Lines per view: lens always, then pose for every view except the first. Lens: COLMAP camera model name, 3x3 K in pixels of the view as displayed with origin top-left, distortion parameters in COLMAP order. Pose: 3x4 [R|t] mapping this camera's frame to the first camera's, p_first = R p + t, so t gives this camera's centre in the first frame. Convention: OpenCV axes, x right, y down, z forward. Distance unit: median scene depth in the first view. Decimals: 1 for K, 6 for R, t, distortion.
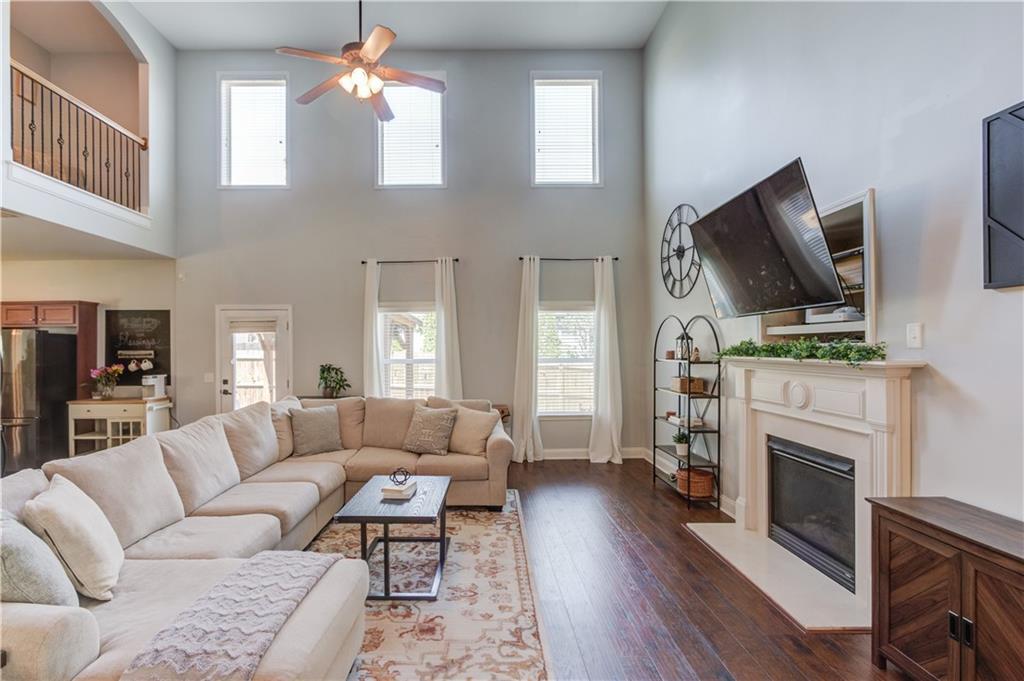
lens RADIAL K [[488.4, 0, 471.6], [0, 488.4, 341.6], [0, 0, 1]] dist [0.000341, 0.000846]
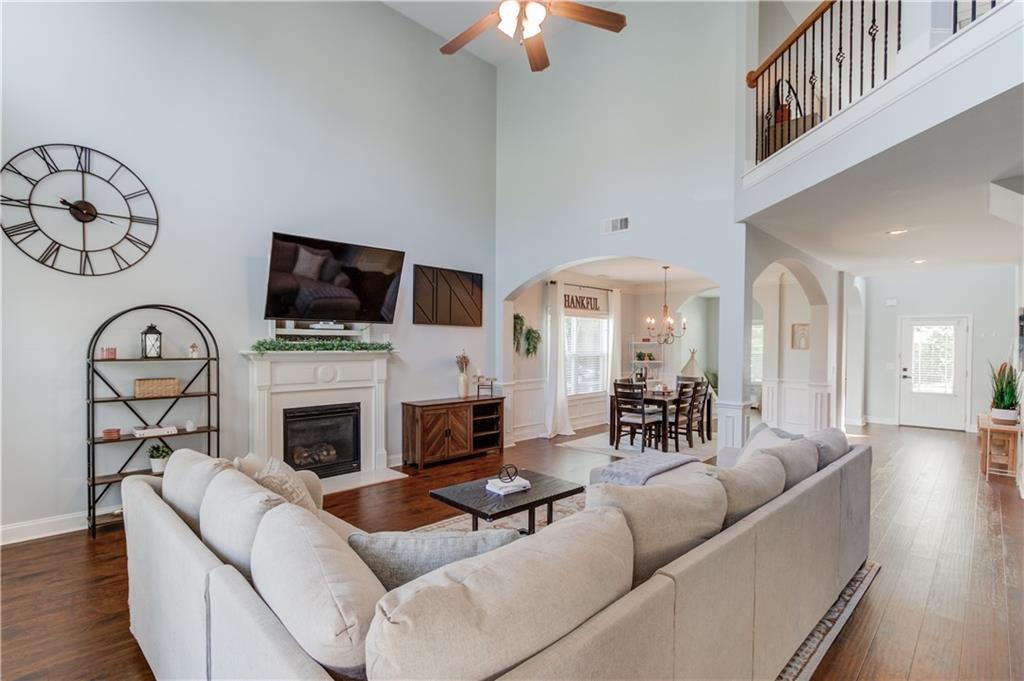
lens RADIAL K [[477.6, 0, 469.7], [0, 477.6, 351.6], [0, 0, 1]] dist [0.000629, 0.000121]
pose [[-0.679142, -0.013659, 0.733880, -0.564796], [-0.014042, 0.999886, 0.005615, 0.015521], [-0.733873, -0.006492, -0.679256, 1.232041]]
